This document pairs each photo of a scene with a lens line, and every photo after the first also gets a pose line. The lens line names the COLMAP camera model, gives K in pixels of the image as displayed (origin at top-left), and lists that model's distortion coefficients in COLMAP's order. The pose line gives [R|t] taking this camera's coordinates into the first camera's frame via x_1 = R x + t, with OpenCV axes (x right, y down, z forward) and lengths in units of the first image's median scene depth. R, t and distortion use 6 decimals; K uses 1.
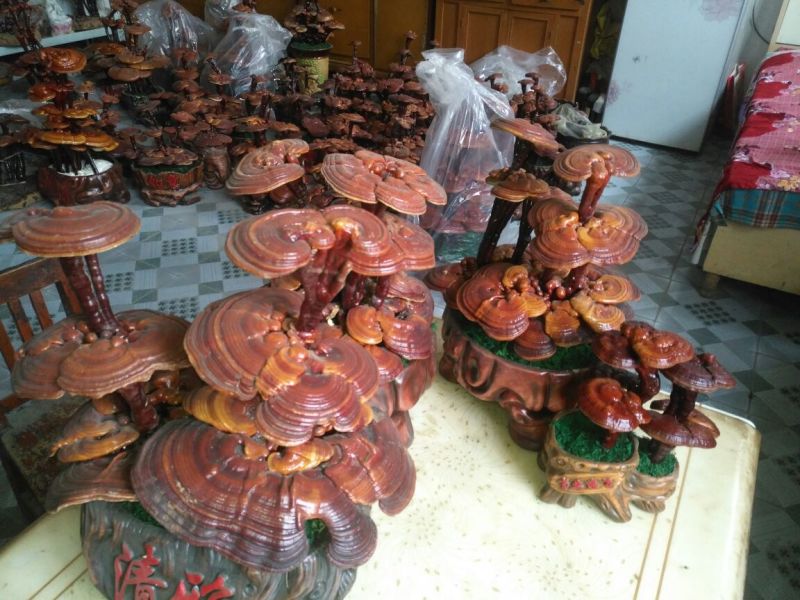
lens RADIAL K [[626.5, 0, 412.7], [0, 626.5, 299.5], [0, 0, 1]] dist [-0.005316, 0.057362]
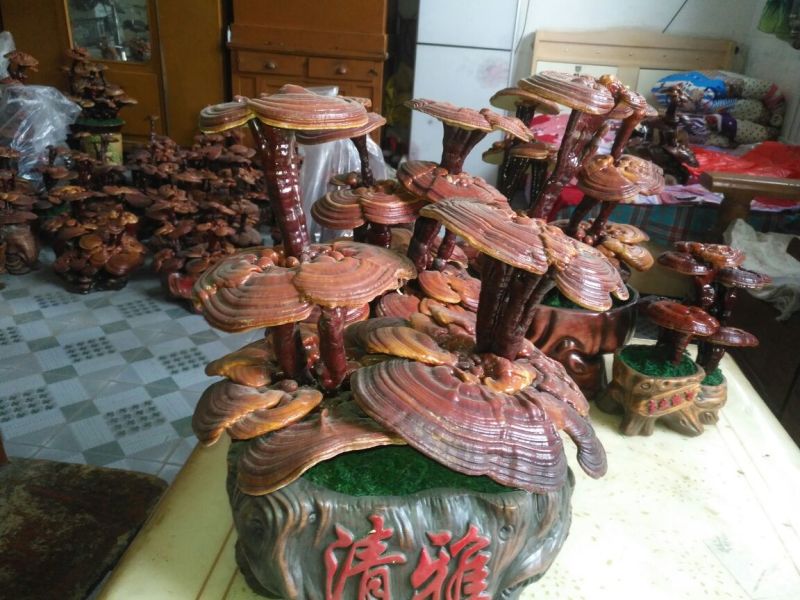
lens RADIAL K [[626.5, 0, 412.7], [0, 626.5, 299.5], [0, 0, 1]] dist [-0.005316, 0.057362]
pose [[0.926833, -0.133955, 0.350767, -0.146013], [0.180921, 0.977921, -0.104590, 0.049225], [-0.329012, 0.160398, 0.930604, 0.042449]]
